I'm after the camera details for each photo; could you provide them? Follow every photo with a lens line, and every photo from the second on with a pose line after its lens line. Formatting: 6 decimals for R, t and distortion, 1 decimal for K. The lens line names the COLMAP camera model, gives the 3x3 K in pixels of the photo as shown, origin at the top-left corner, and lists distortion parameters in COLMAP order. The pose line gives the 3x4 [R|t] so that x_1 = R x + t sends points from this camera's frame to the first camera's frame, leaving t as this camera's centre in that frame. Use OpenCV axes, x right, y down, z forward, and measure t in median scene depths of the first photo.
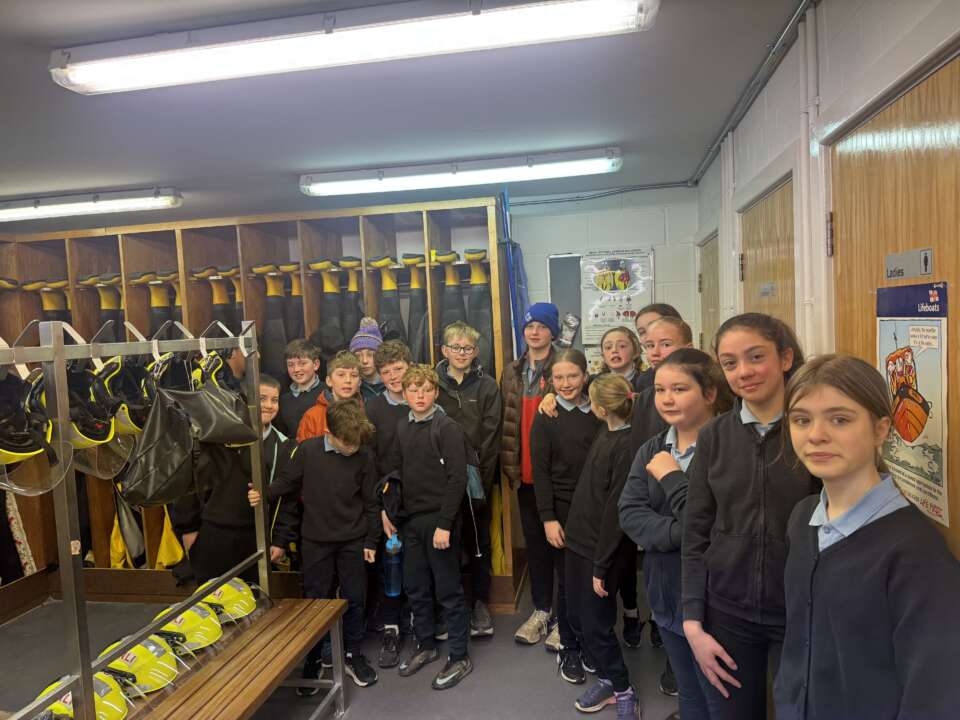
lens RADIAL K [[648.3, 0, 476.9], [0, 648.3, 365.4], [0, 0, 1]] dist [0.269182, -0.348434]
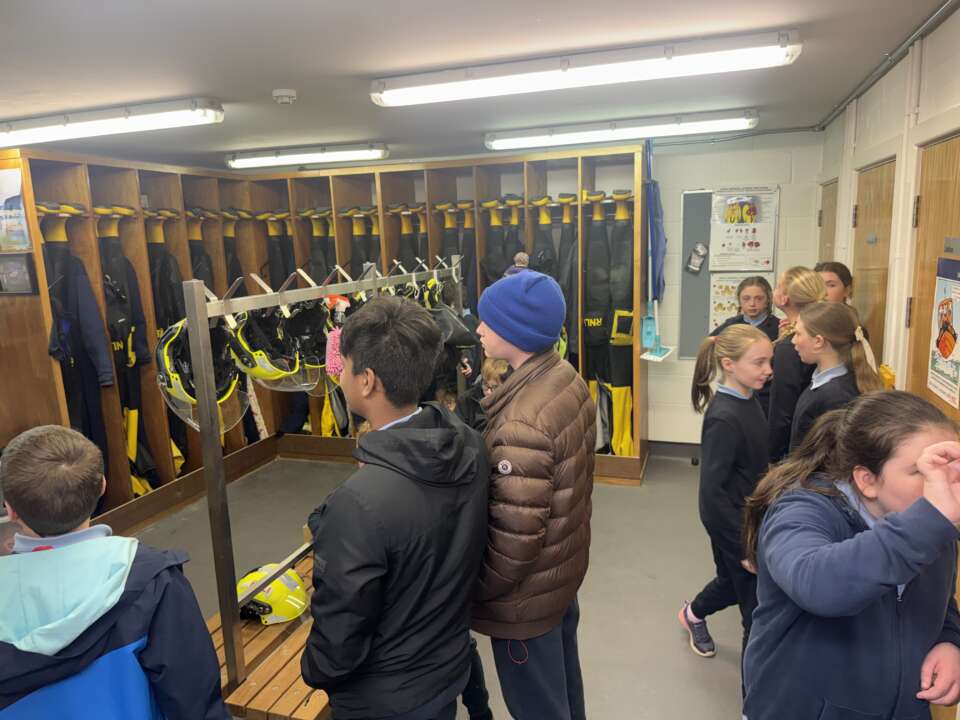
lens RADIAL K [[665.6, 0, 487.4], [0, 665.6, 355.9], [0, 0, 1]] dist [0.133871, -0.132406]
pose [[0.992332, 0.033218, -0.119053, -0.084214], [-0.018269, 0.992049, 0.124522, -0.025922], [0.122243, -0.121392, 0.985049, -0.252263]]
